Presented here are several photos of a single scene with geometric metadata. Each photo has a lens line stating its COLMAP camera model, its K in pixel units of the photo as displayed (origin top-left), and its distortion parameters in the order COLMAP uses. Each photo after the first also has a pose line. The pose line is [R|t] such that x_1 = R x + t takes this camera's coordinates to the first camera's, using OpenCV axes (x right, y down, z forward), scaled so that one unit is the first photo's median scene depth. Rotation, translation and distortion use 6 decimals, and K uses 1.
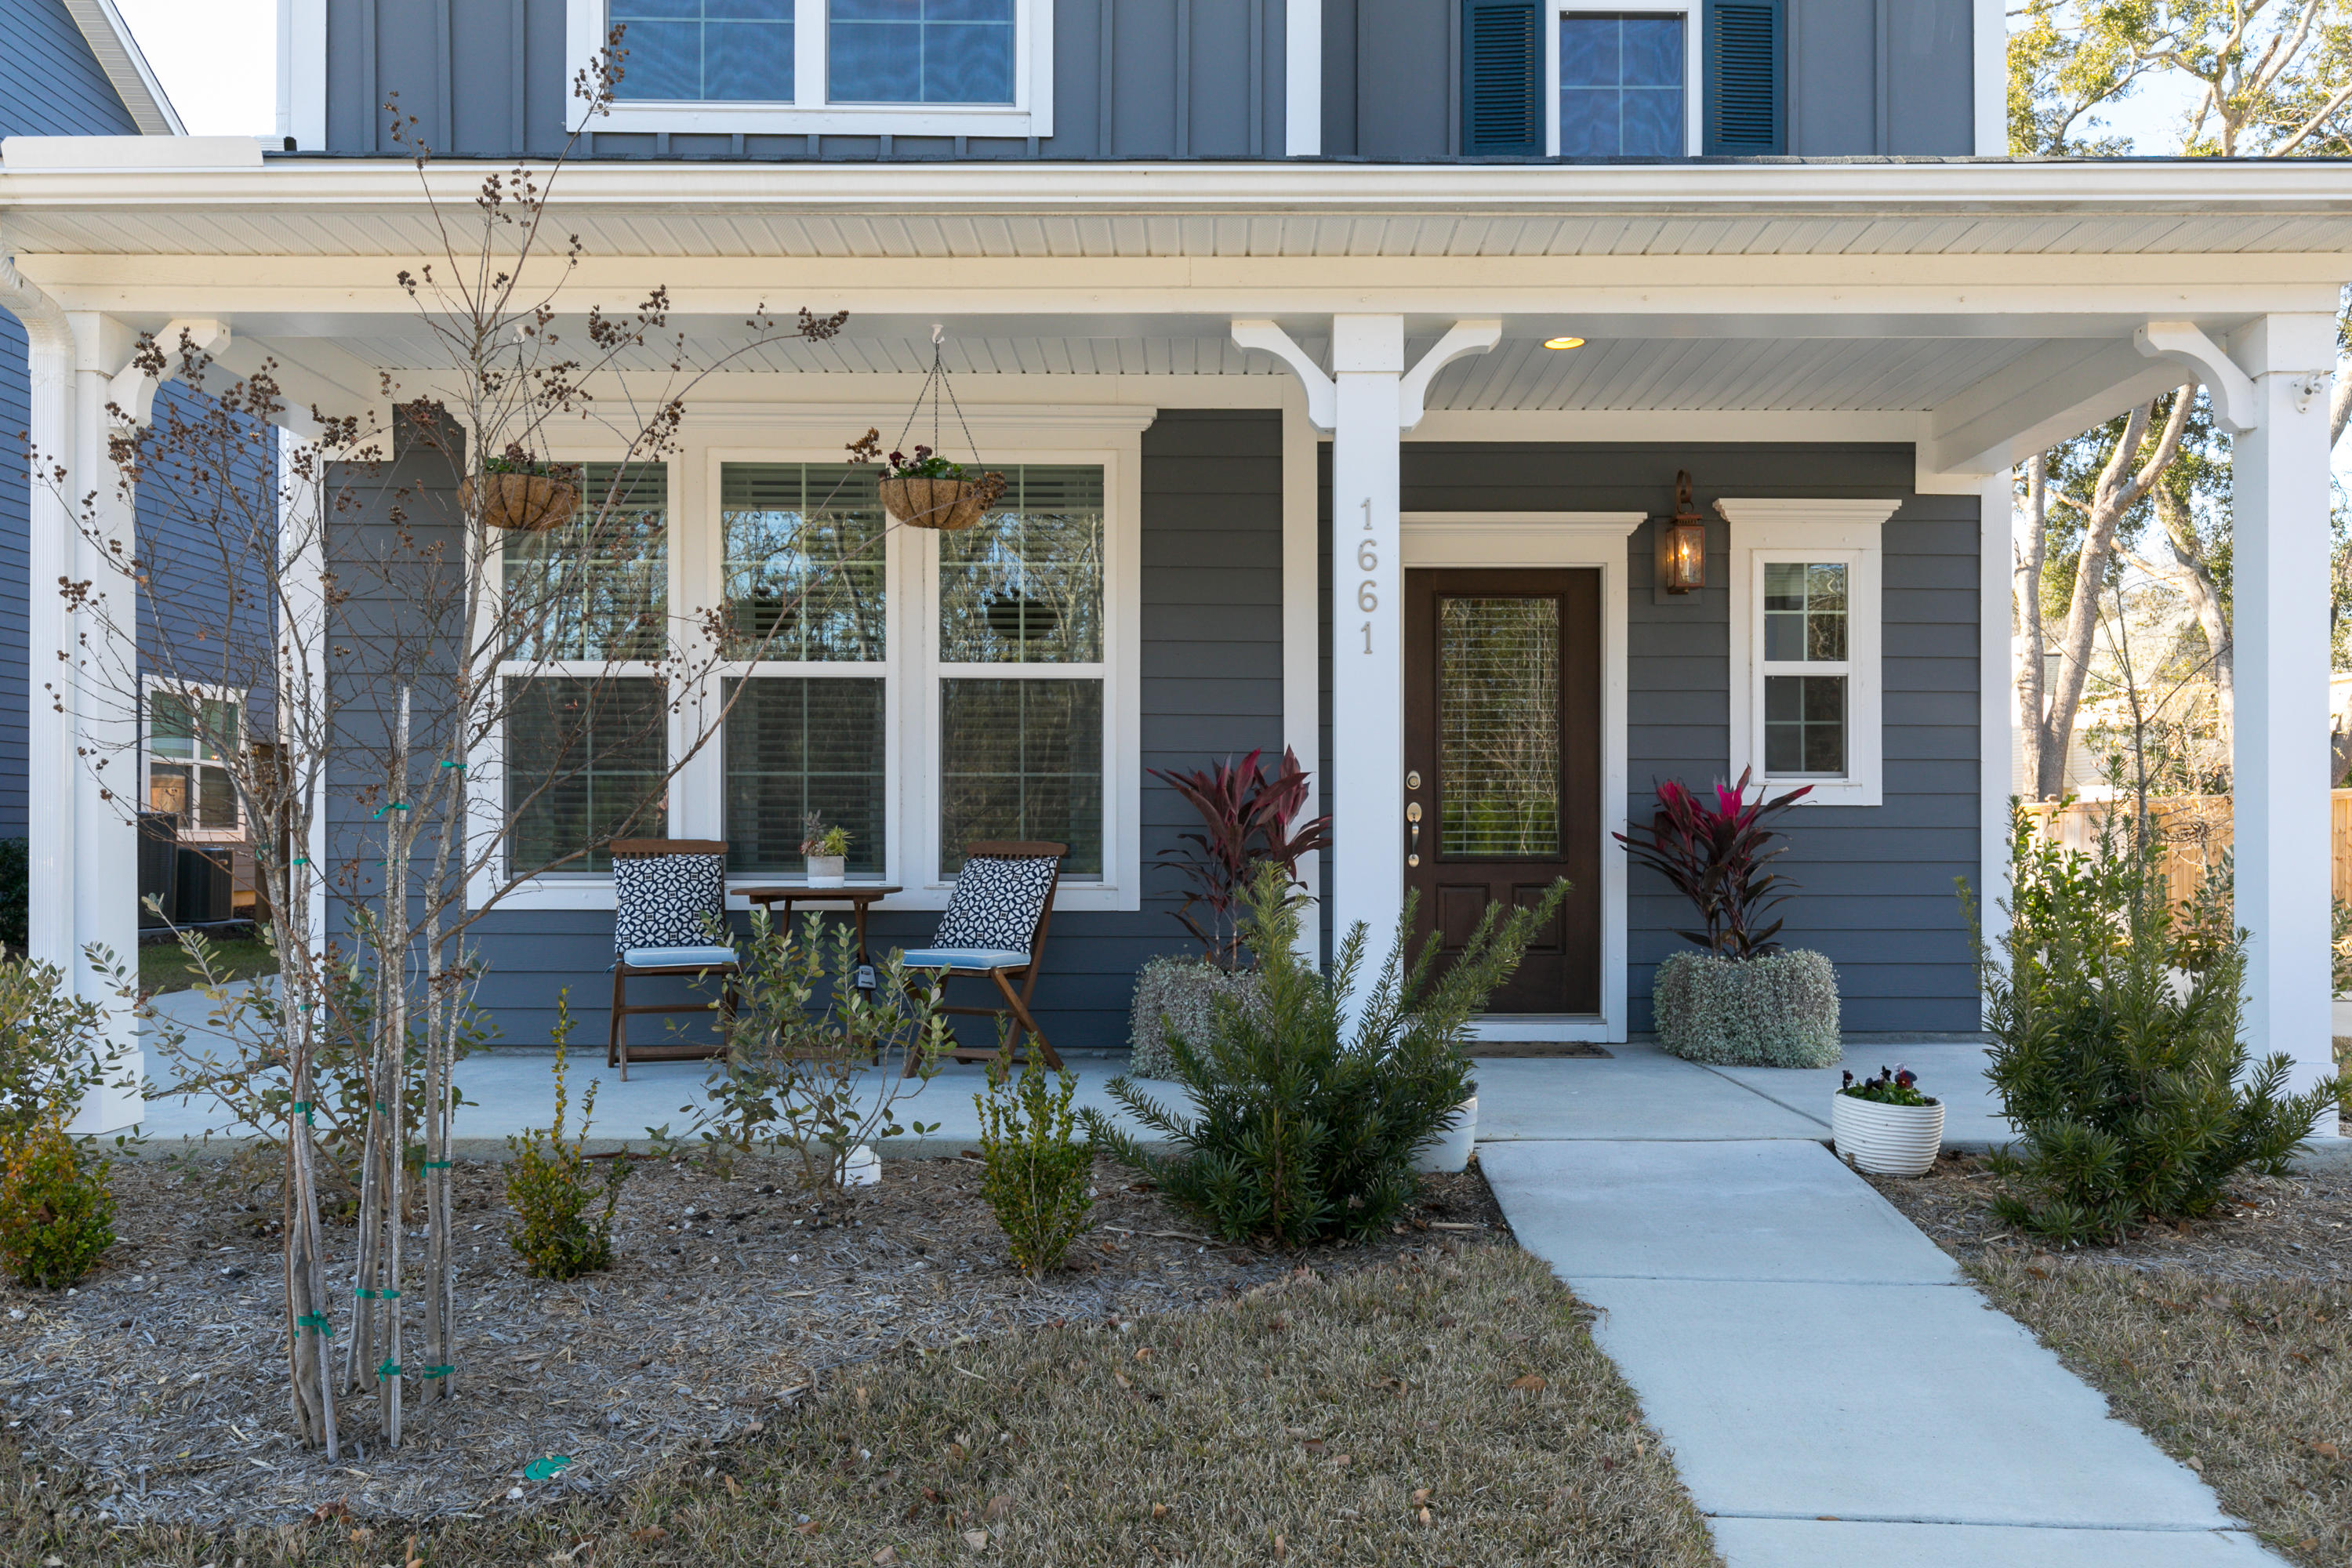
lens RADIAL K [[1744.7, 0, 1163.6], [0, 1744.7, 831.3], [0, 0, 1]] dist [-0.000487, -0.004248]
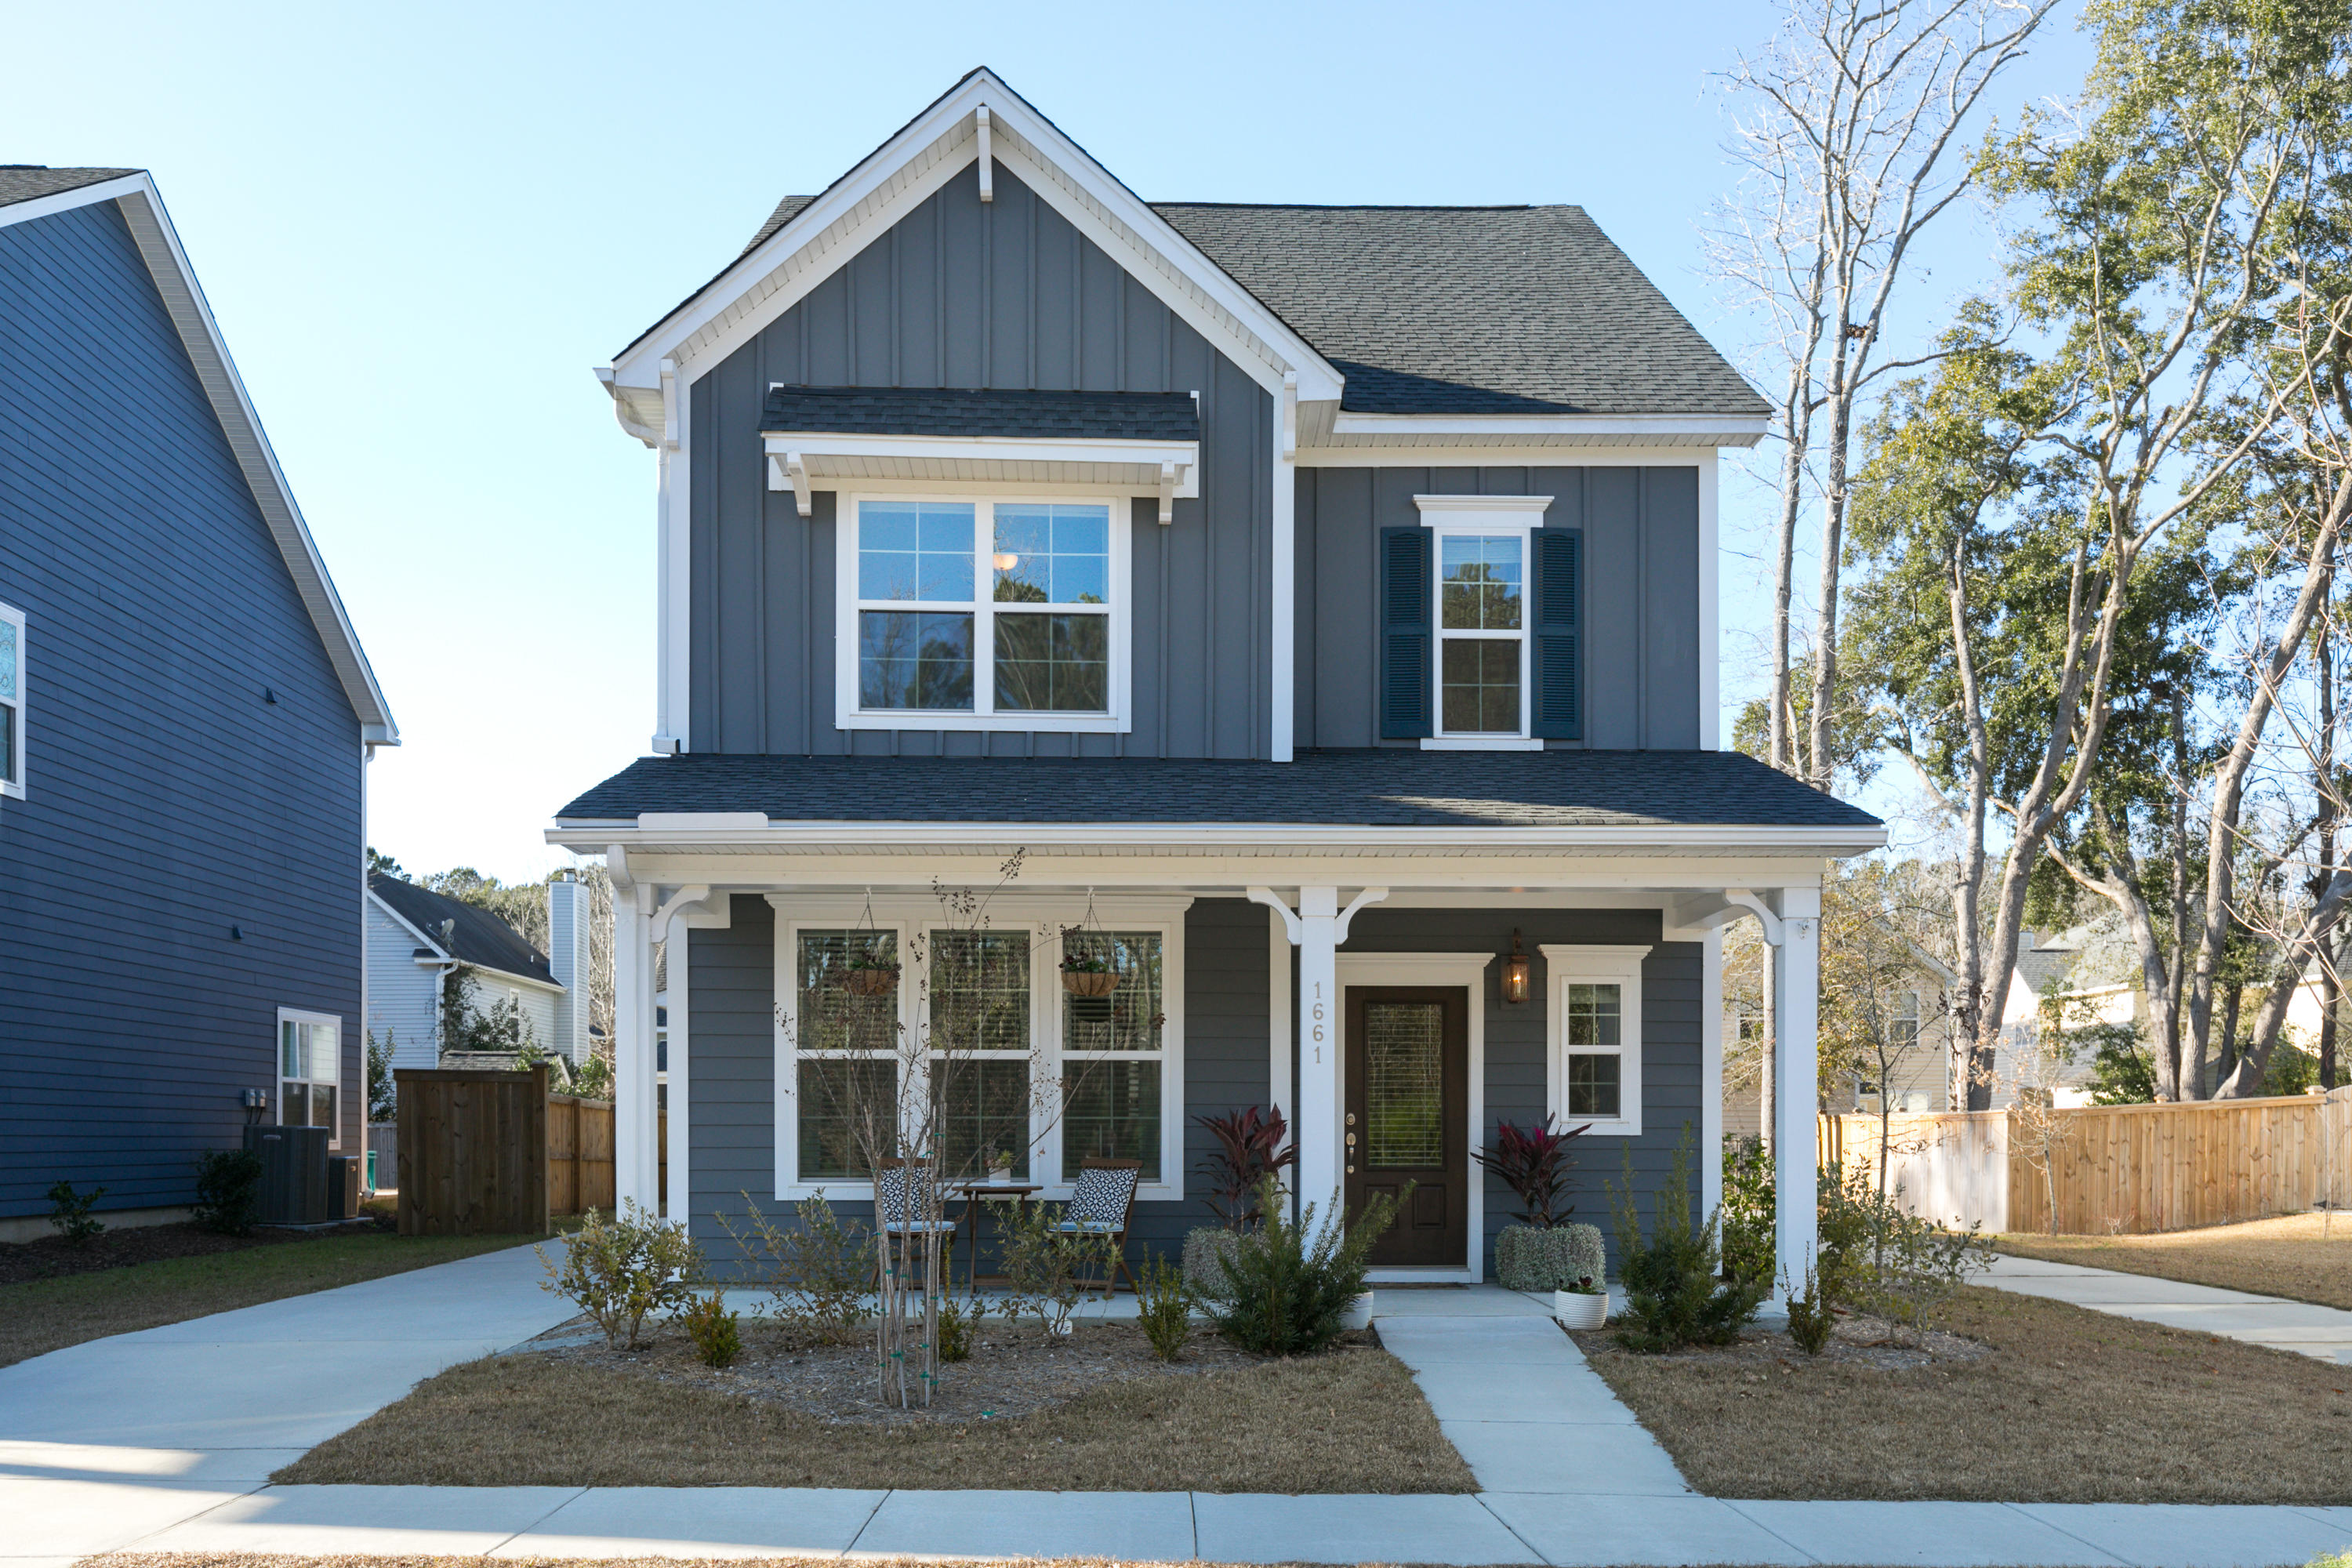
lens RADIAL K [[2007.4, 0, 1170.0], [0, 2007.4, 1137.3], [0, 0, 1]] dist [0.003076, 0.004743]
pose [[0.999520, 0.000127, 0.030993, -0.085468], [-0.000274, 0.999989, 0.004736, -0.023280], [-0.030992, -0.004742, 0.999508, -0.901576]]
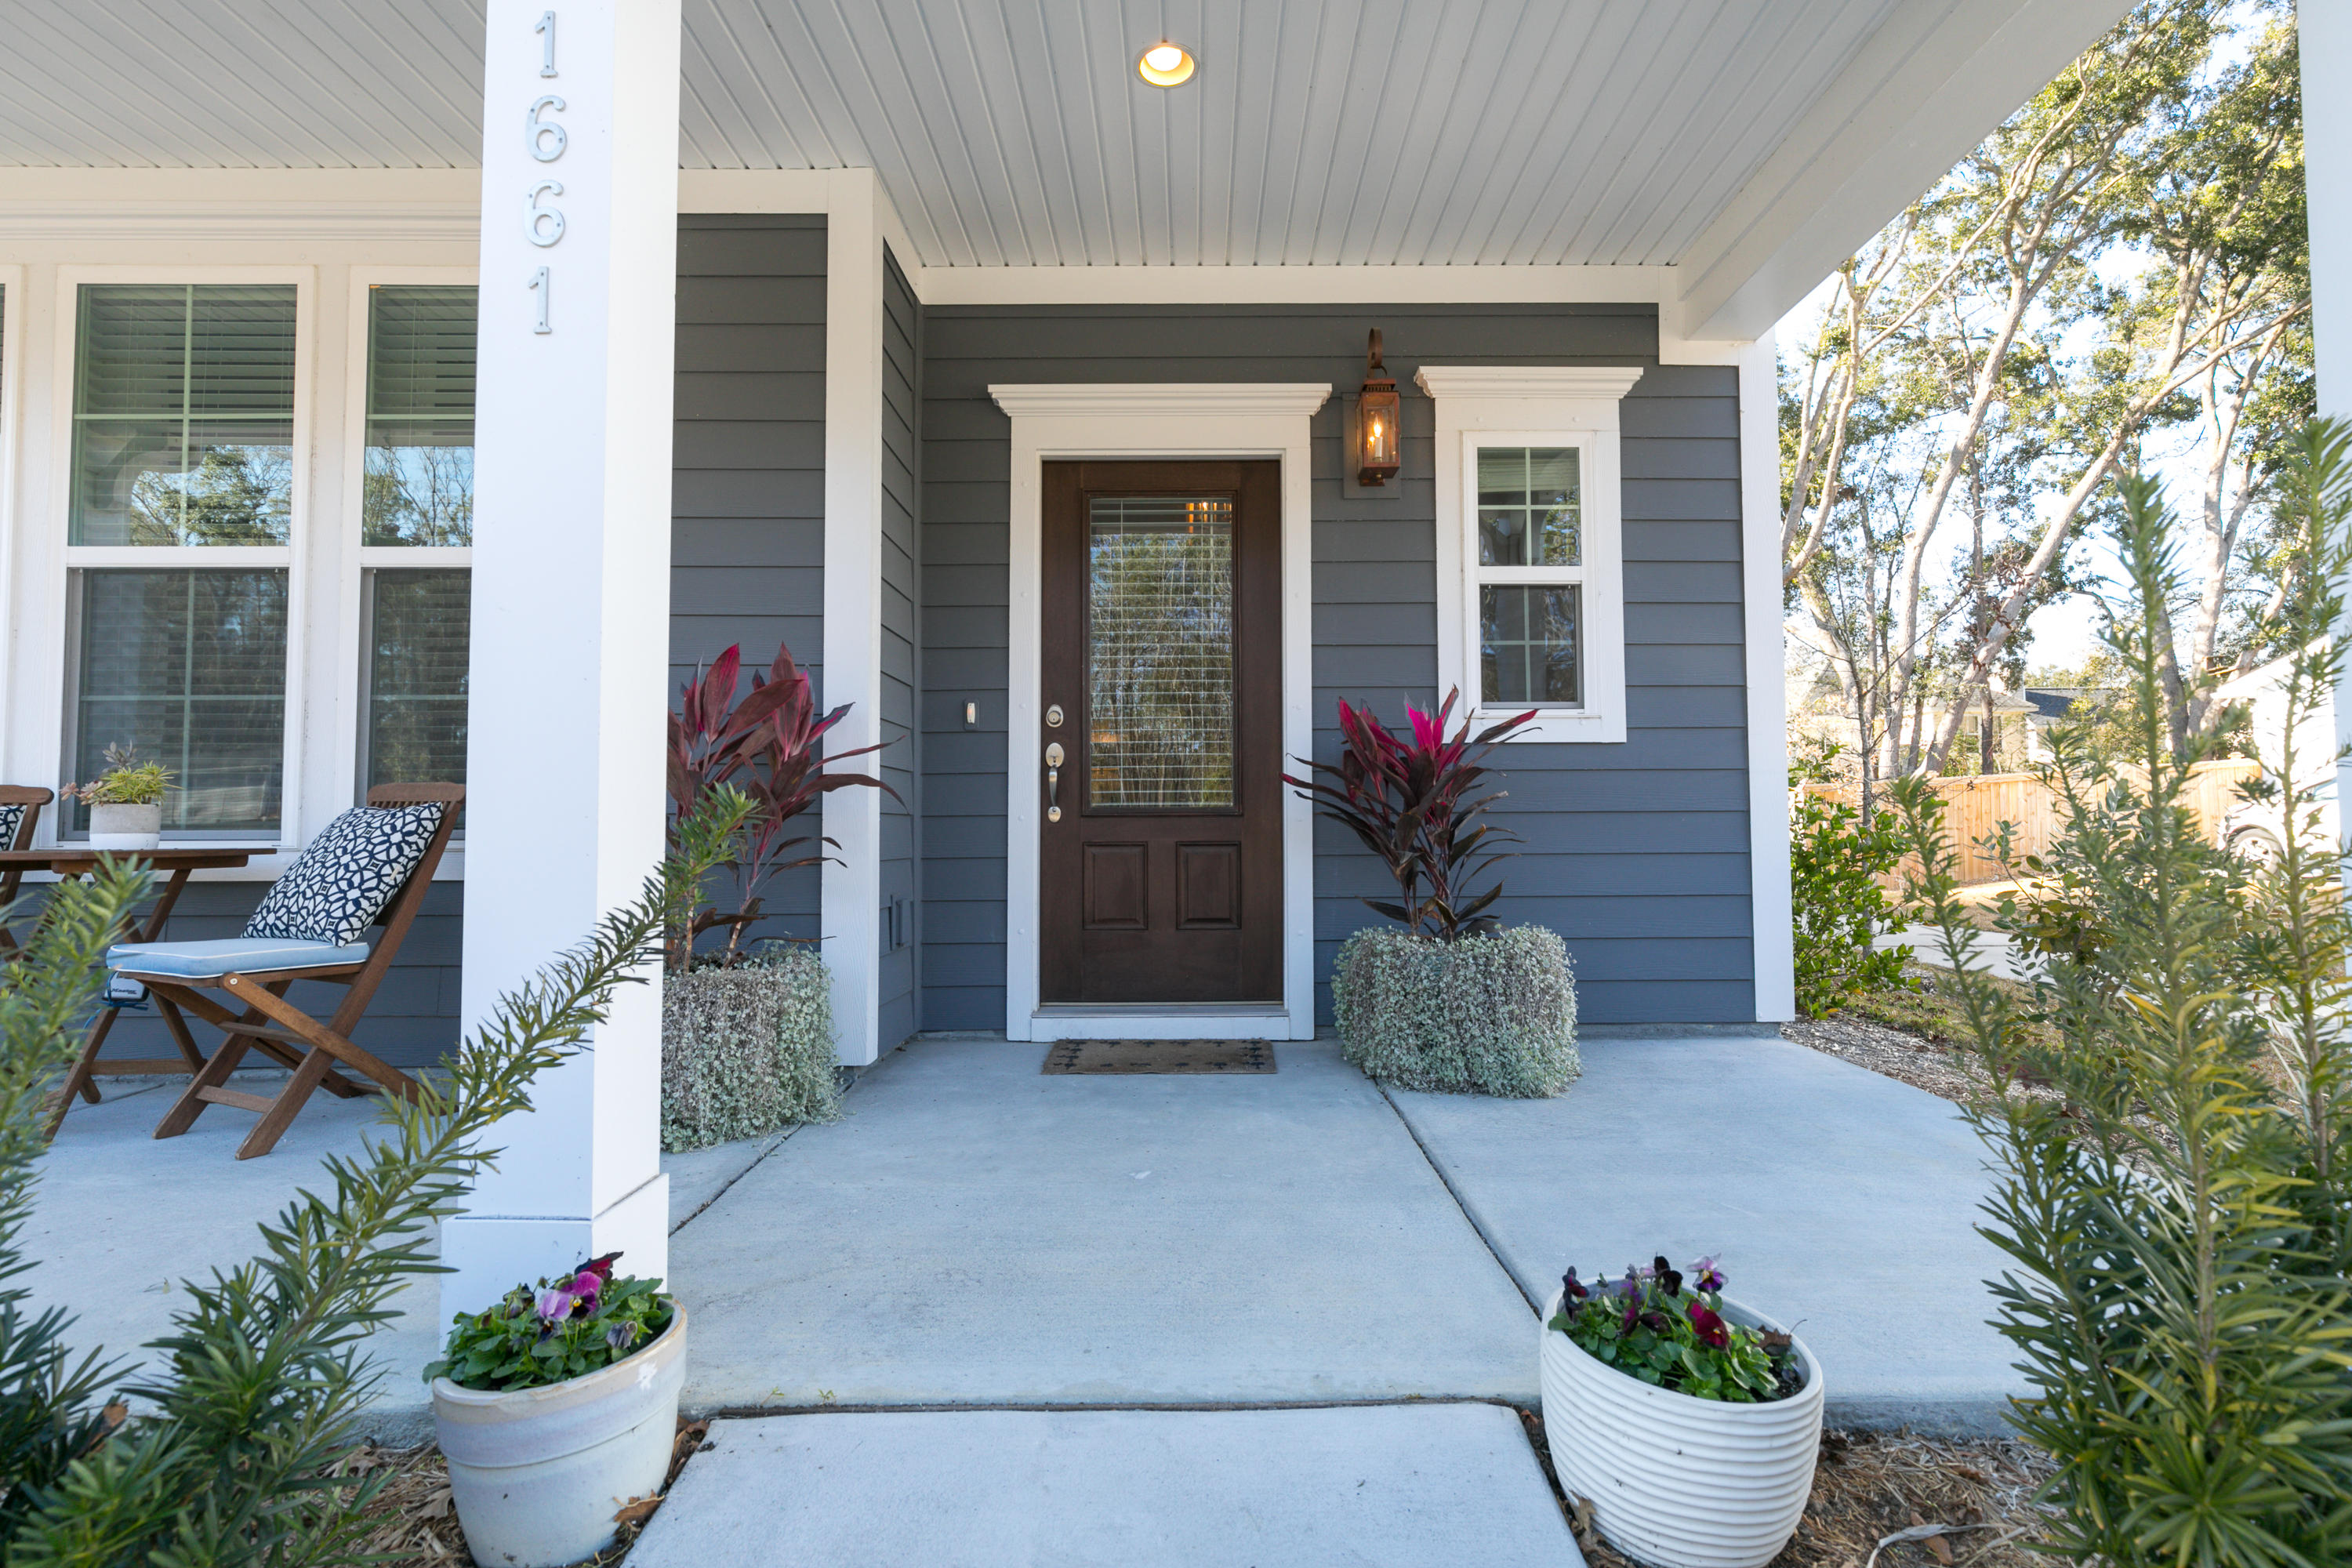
lens RADIAL K [[1089.1, 0, 1176.0], [0, 1089.1, 784.0], [0, 0, 1]] dist [0.000604, 0.000262]
pose [[0.999965, -0.005212, 0.006584, 0.215404], [0.005441, 0.999365, -0.035214, 0.022940], [-0.006396, 0.035249, 0.999358, 0.536806]]
